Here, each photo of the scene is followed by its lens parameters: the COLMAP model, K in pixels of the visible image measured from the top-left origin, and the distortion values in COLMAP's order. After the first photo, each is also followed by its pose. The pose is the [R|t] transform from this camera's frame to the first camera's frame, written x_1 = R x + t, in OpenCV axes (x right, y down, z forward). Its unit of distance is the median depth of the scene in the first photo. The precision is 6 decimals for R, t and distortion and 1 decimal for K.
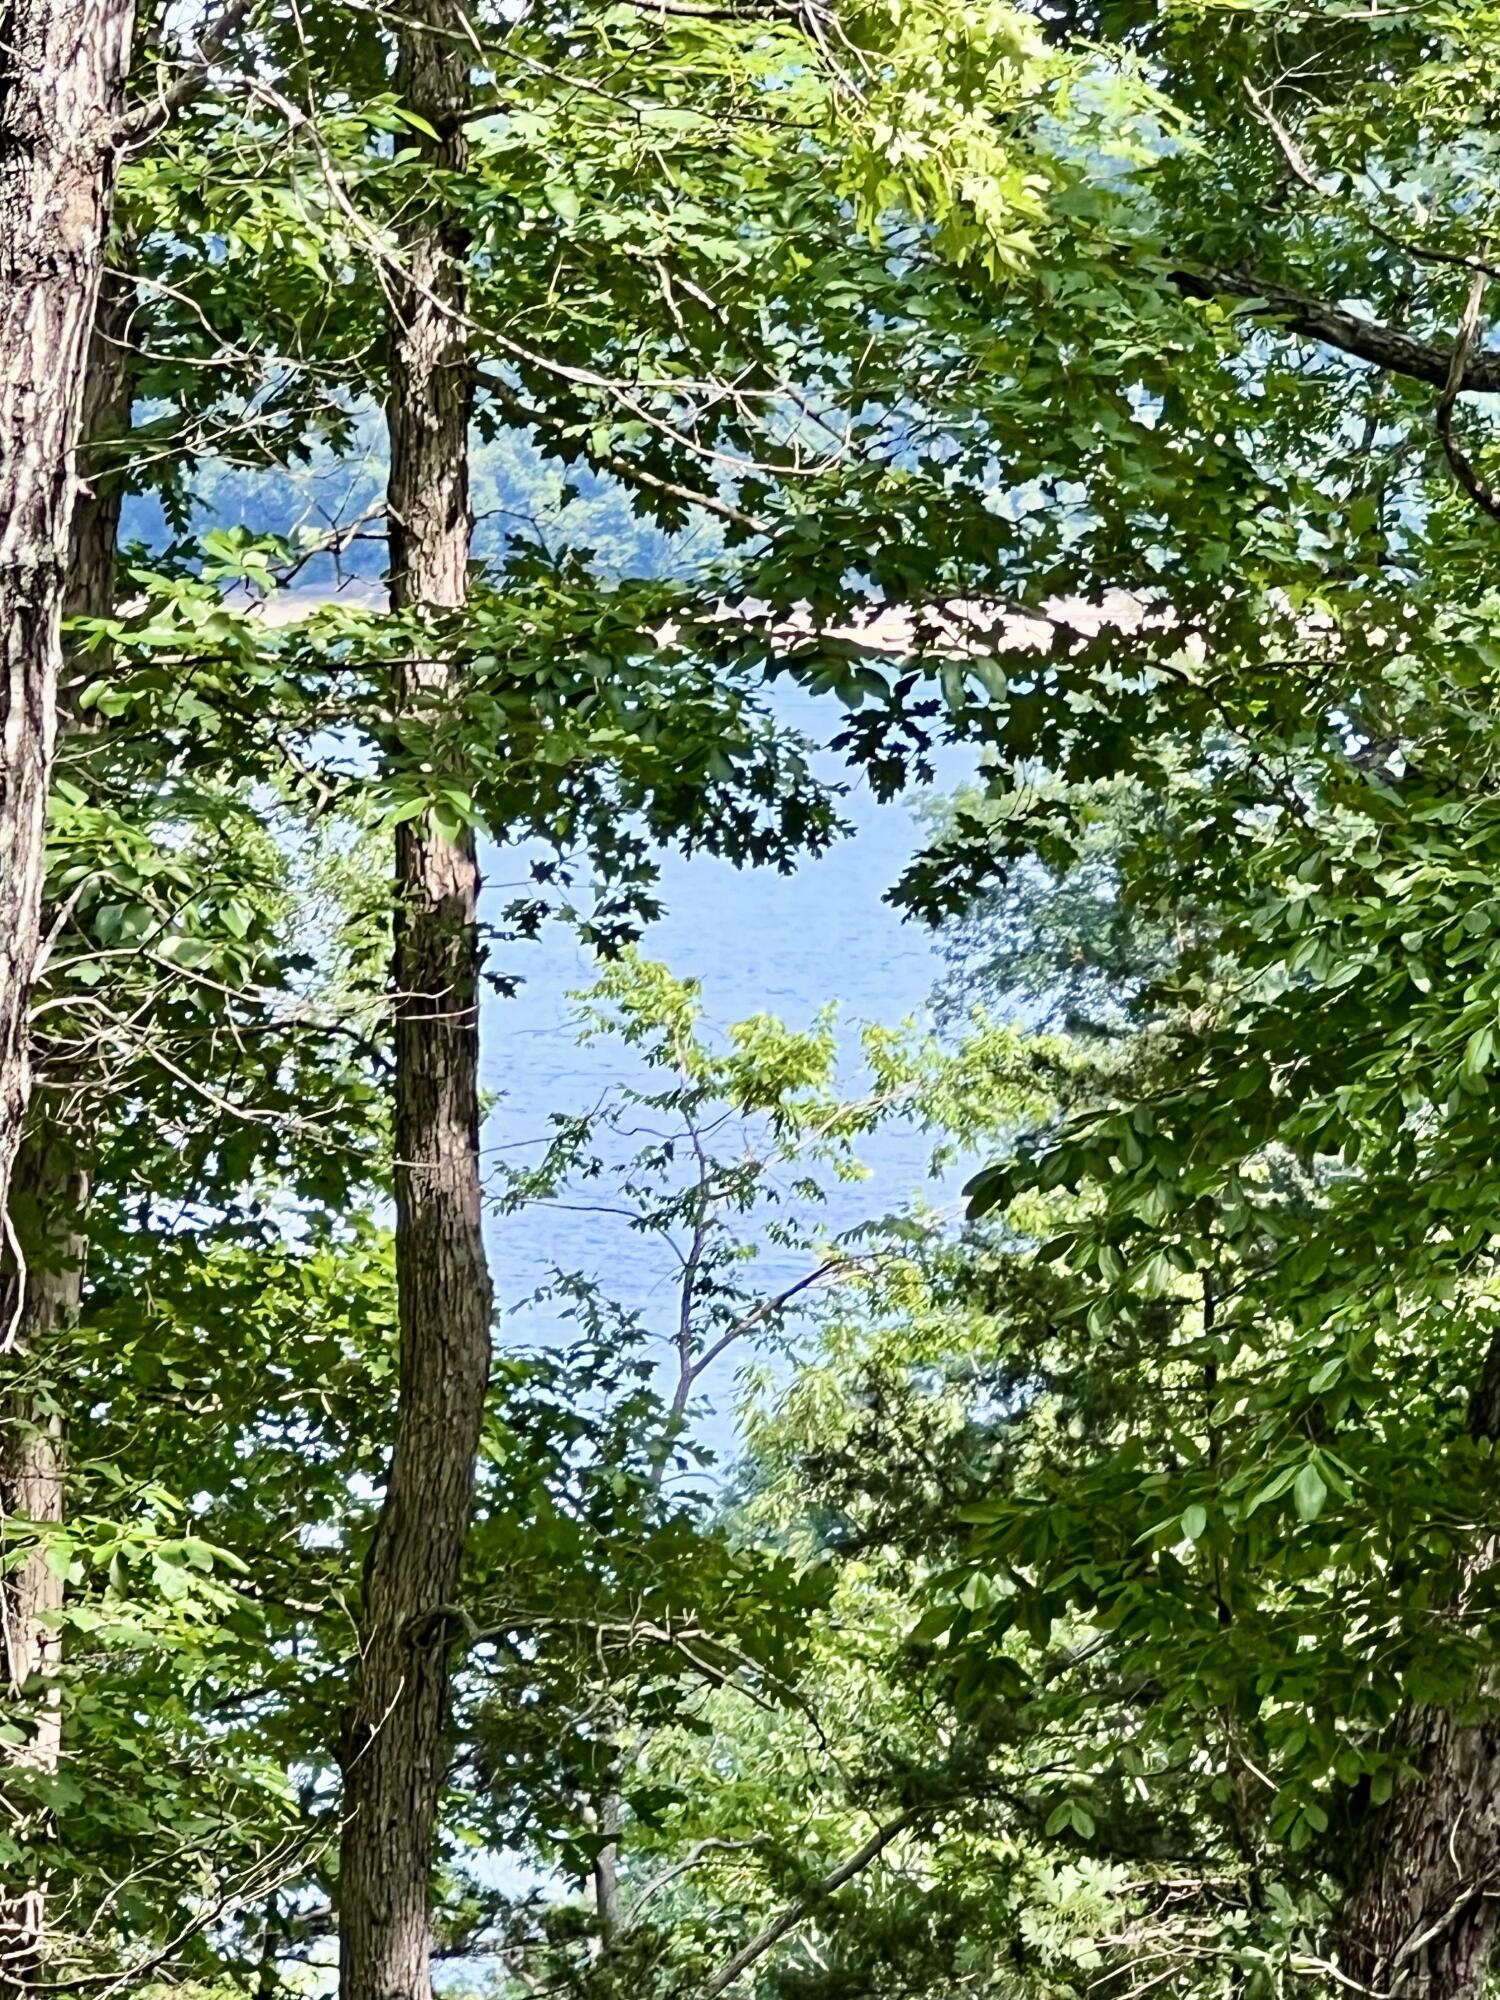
lens RADIAL K [[11476.9, 0, 750.1], [0, 11476.9, 1000.0], [0, 0, 1]] dist [0.052591, 0.000000]
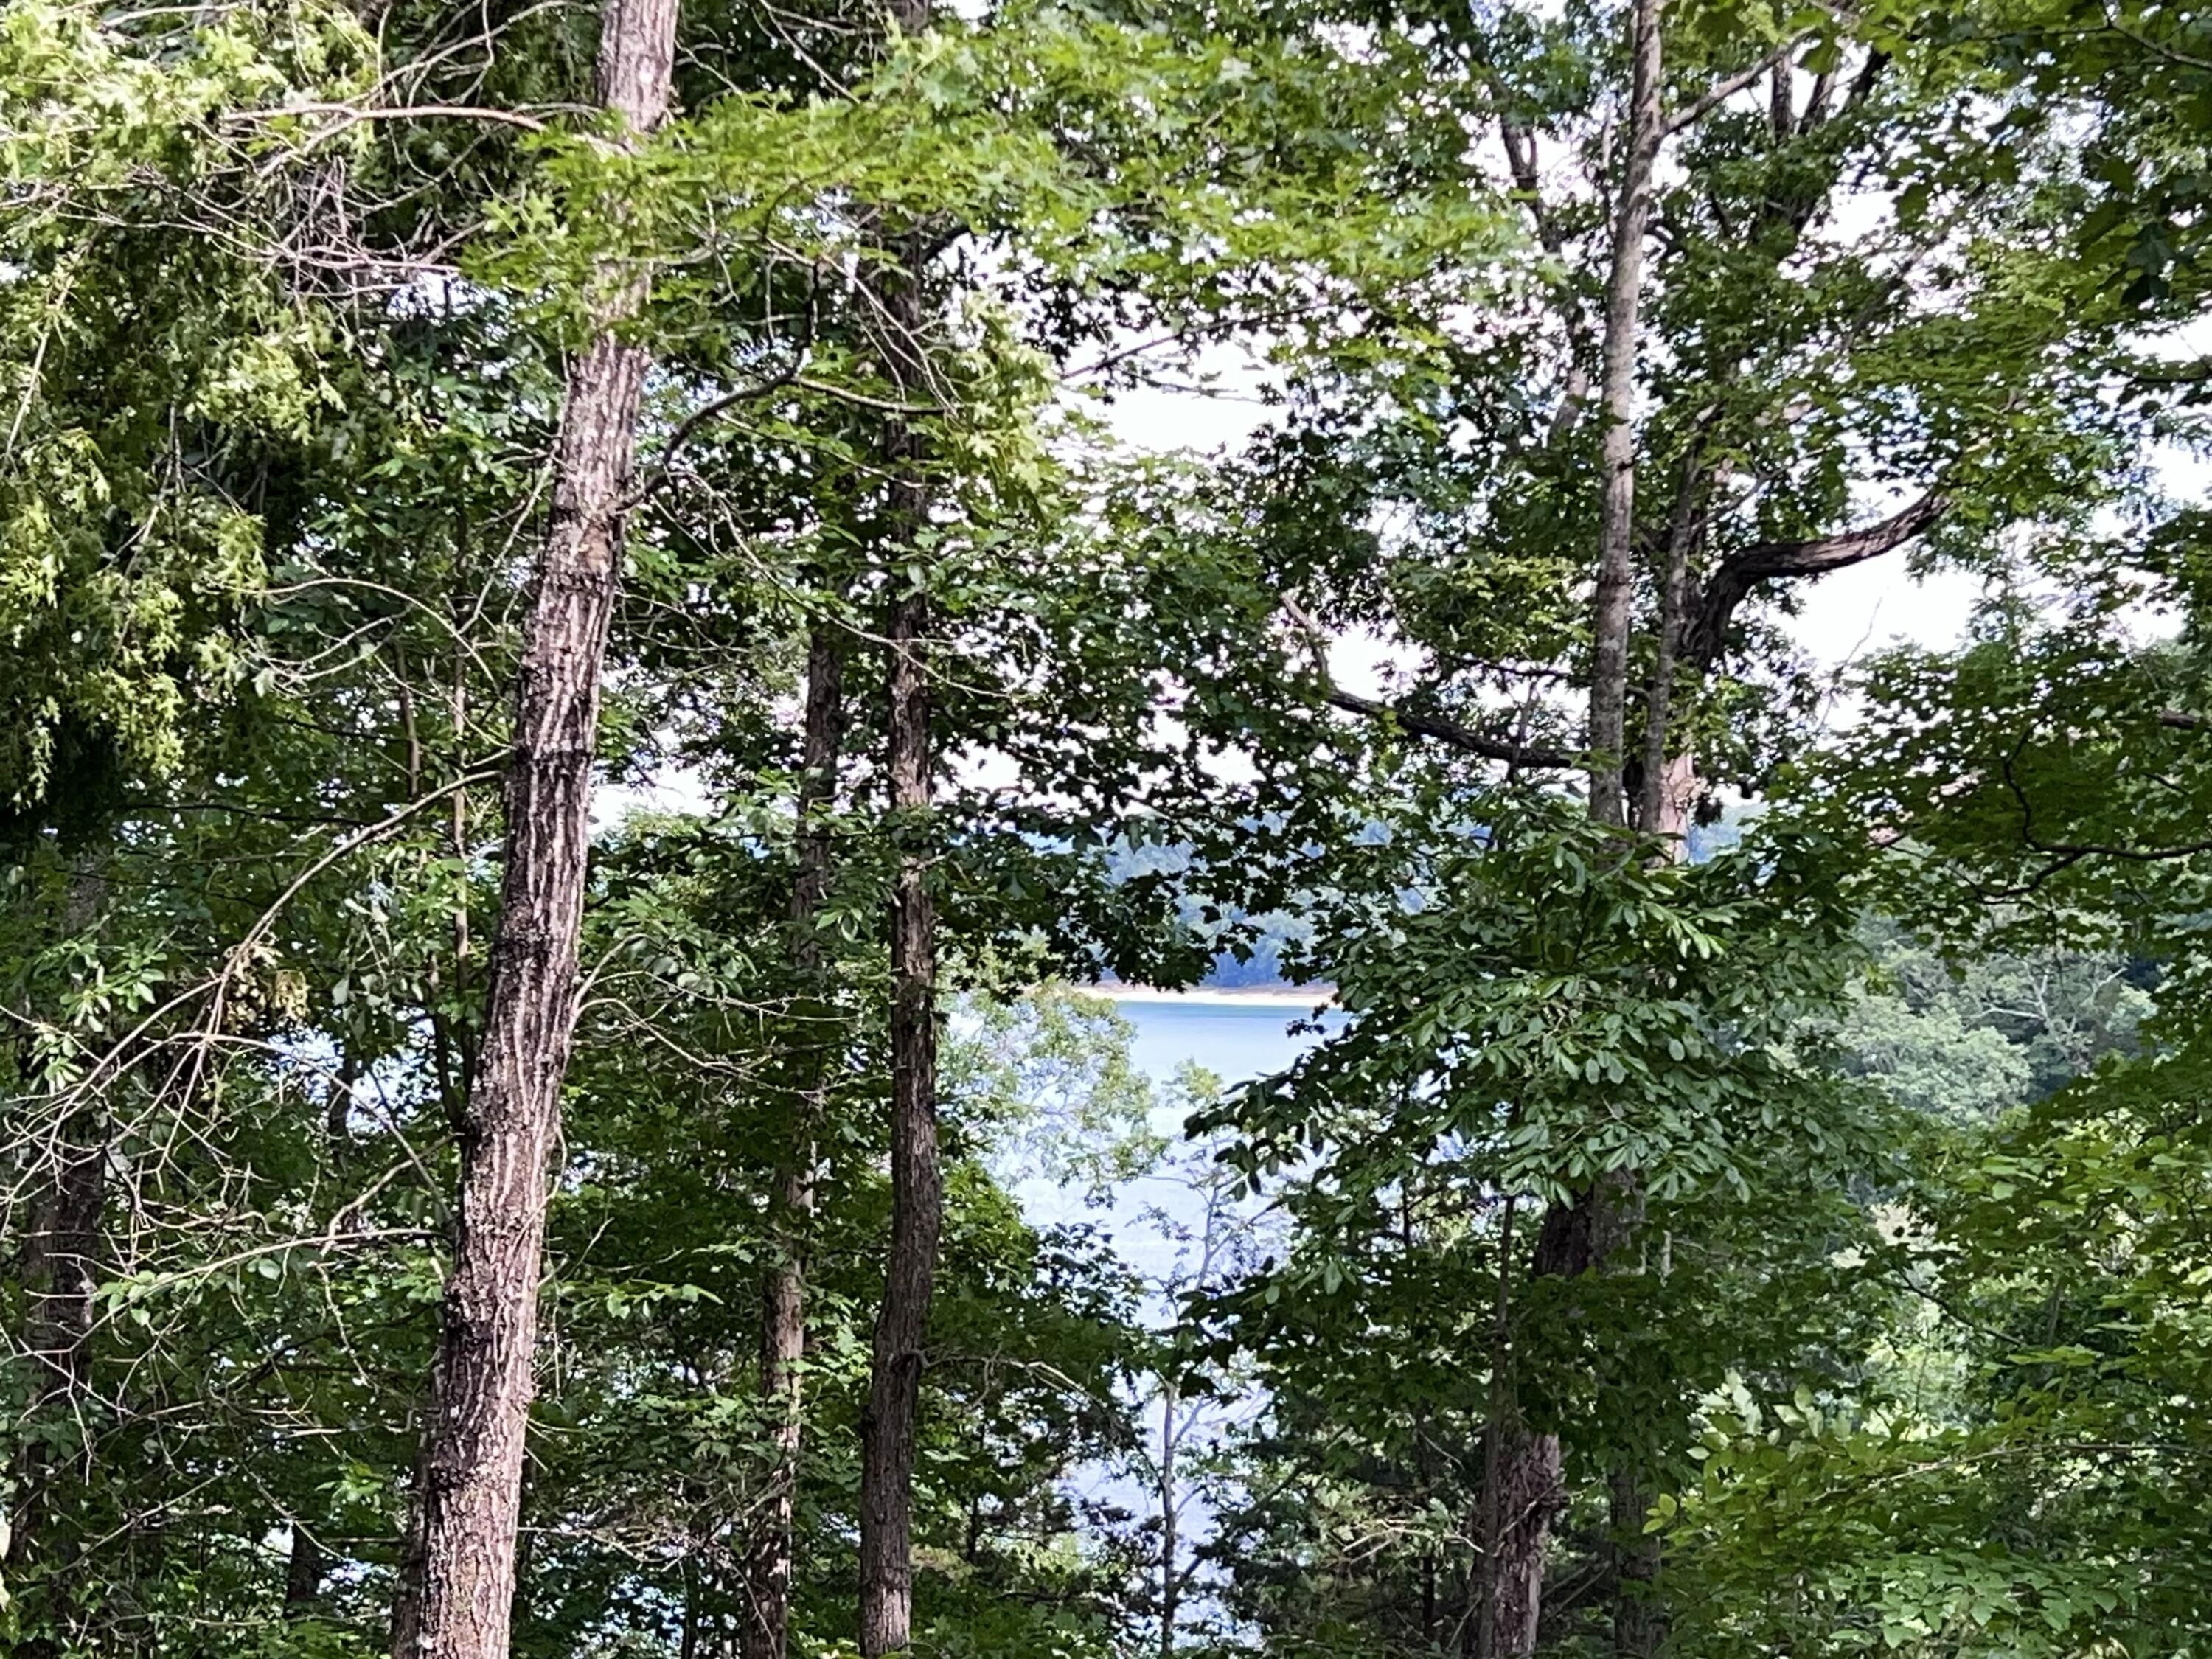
lens RADIAL K [[4384.3, 0, 1105.7], [0, 4384.3, 829.3], [0, 0, 1]] dist [0.294663, 0.000000]
pose [[0.997549, -0.008595, -0.069442, 0.054797], [0.003647, 0.997465, -0.071069, 0.018653], [0.069877, 0.070641, 0.995051, 0.272305]]
